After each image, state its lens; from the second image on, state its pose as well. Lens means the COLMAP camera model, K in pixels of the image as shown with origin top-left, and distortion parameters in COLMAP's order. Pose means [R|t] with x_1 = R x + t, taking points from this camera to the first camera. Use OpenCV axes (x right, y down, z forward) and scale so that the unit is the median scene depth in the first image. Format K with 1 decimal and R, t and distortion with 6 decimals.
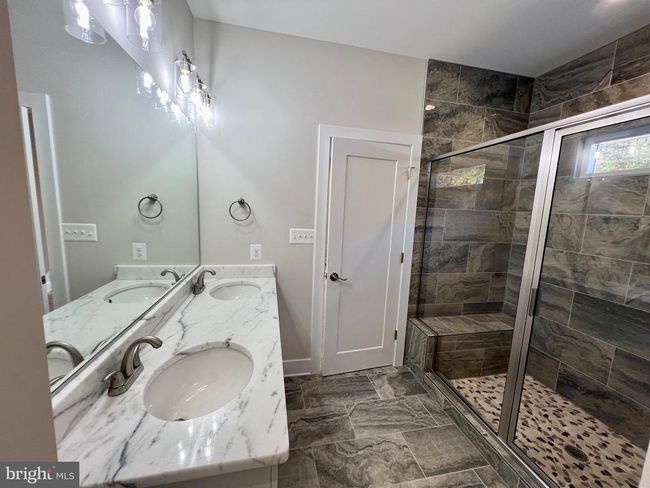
lens RADIAL K [[259.7, 0, 326.2], [0, 259.7, 243.0], [0, 0, 1]] dist [-0.002202, 0.000716]
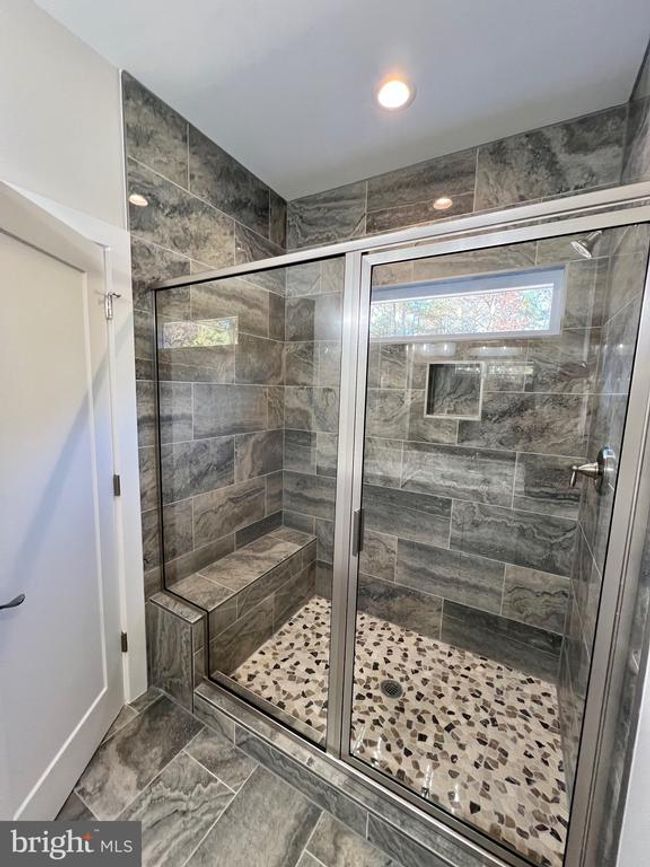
lens RADIAL K [[346.4, 0, 325.4], [0, 346.4, 431.6], [0, 0, 1]] dist [-0.002202, 0.000716]
pose [[0.677233, -0.111062, 0.727338, 0.105606], [0.100479, 0.993241, 0.058108, -0.042861], [-0.728876, 0.033730, 0.683815, 0.296489]]
